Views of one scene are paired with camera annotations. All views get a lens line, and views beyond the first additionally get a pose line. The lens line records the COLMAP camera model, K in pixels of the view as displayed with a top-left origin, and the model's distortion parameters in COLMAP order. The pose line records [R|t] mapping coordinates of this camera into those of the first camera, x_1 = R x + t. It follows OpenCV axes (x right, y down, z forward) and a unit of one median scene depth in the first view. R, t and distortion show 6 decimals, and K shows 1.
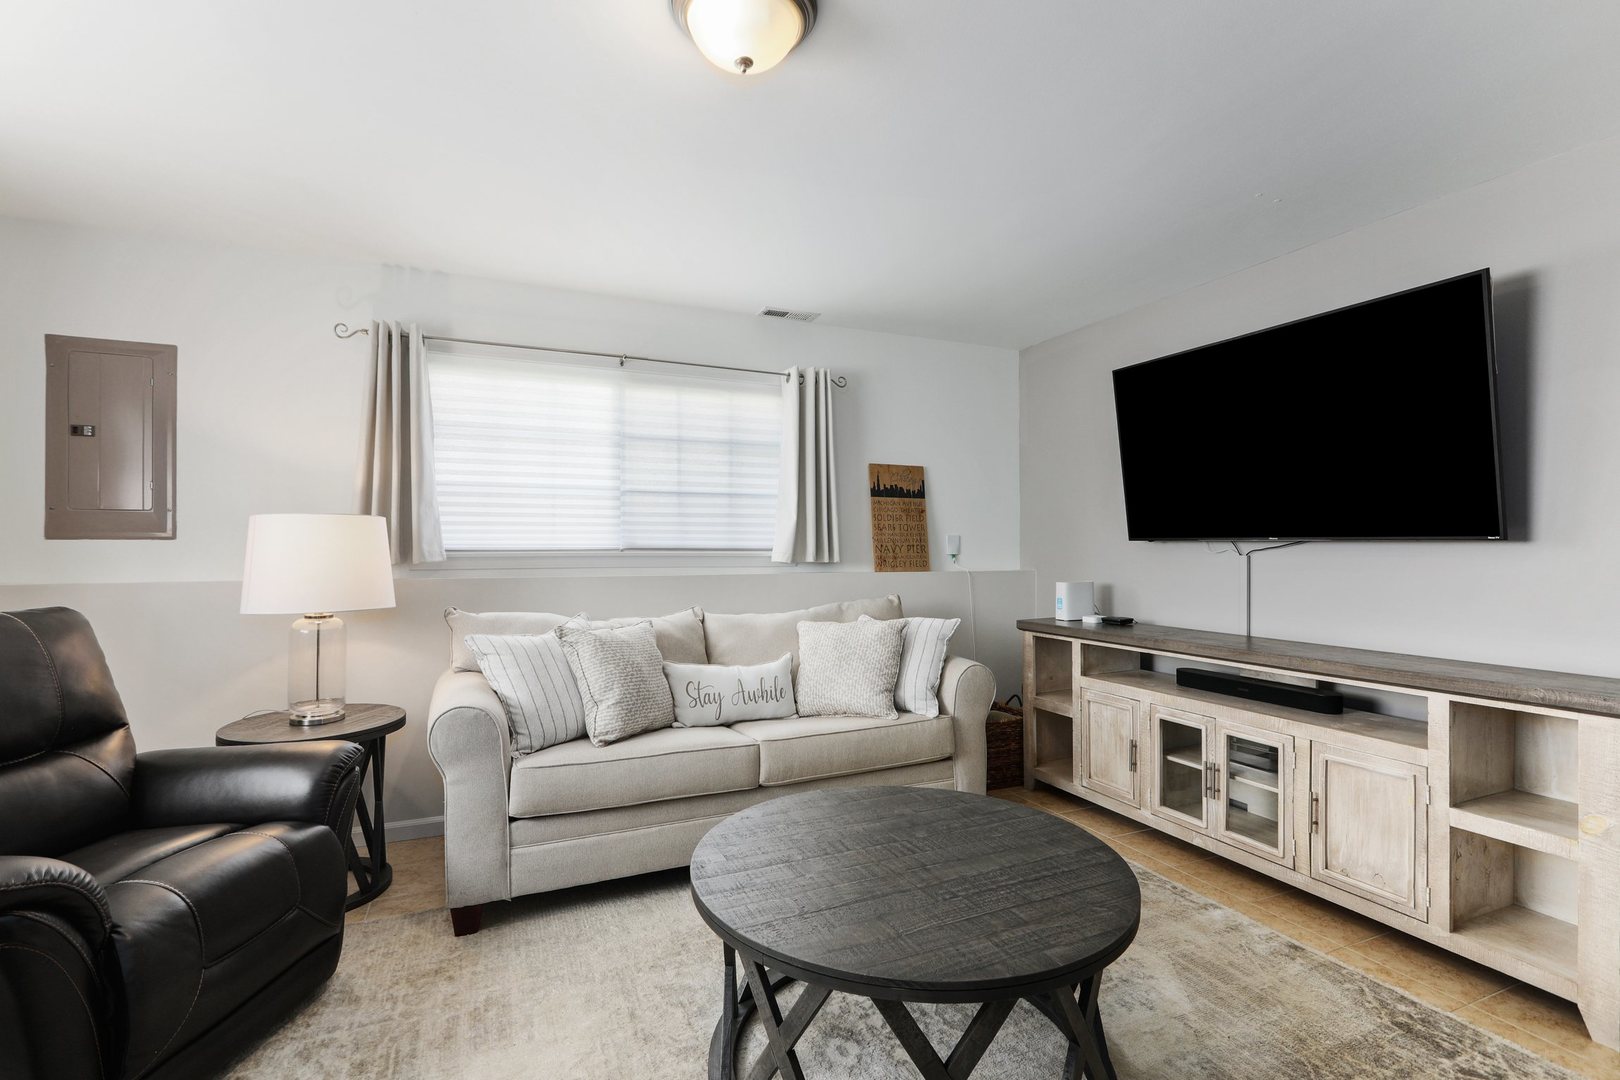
lens RADIAL K [[722.0, 0, 813.8], [0, 722.0, 545.0], [0, 0, 1]] dist [-0.004285, 0.000976]
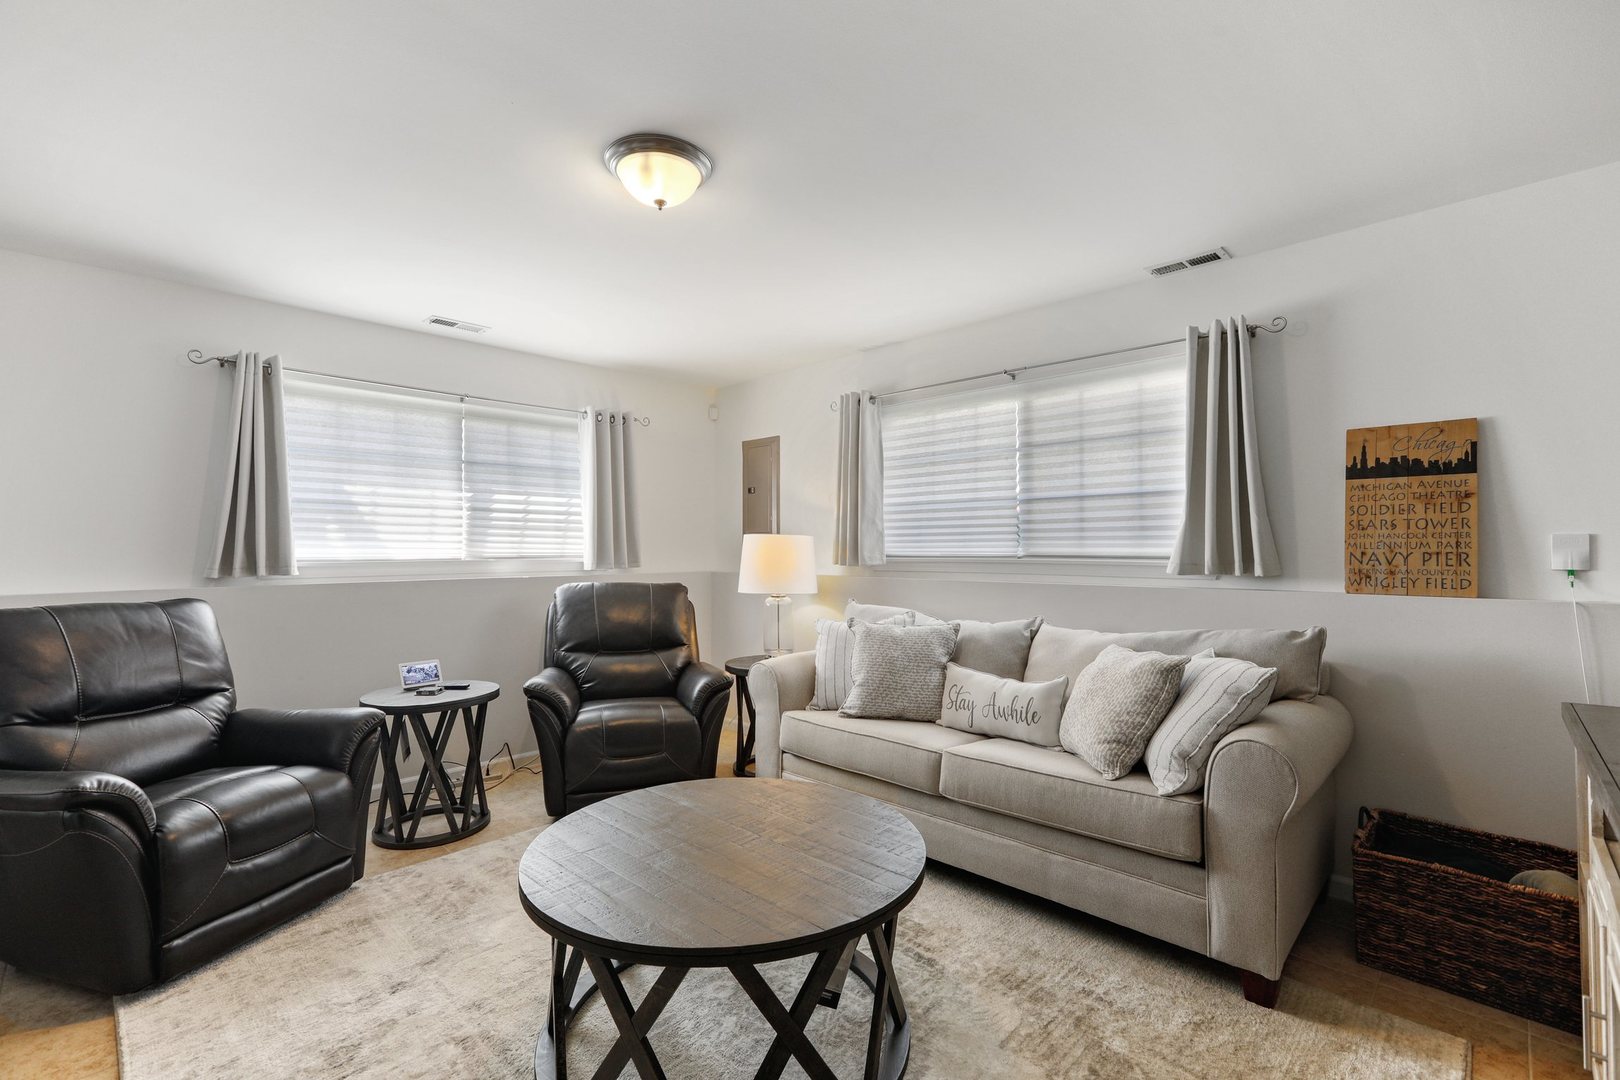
lens RADIAL K [[722.0, 0, 810.8], [0, 722.0, 541.7], [0, 0, 1]] dist [-0.004285, 0.000976]
pose [[0.376832, -0.011046, -0.926216, 0.508557], [0.002940, 0.999938, -0.010729, -0.004214], [0.926277, 0.001320, 0.376841, 0.295799]]
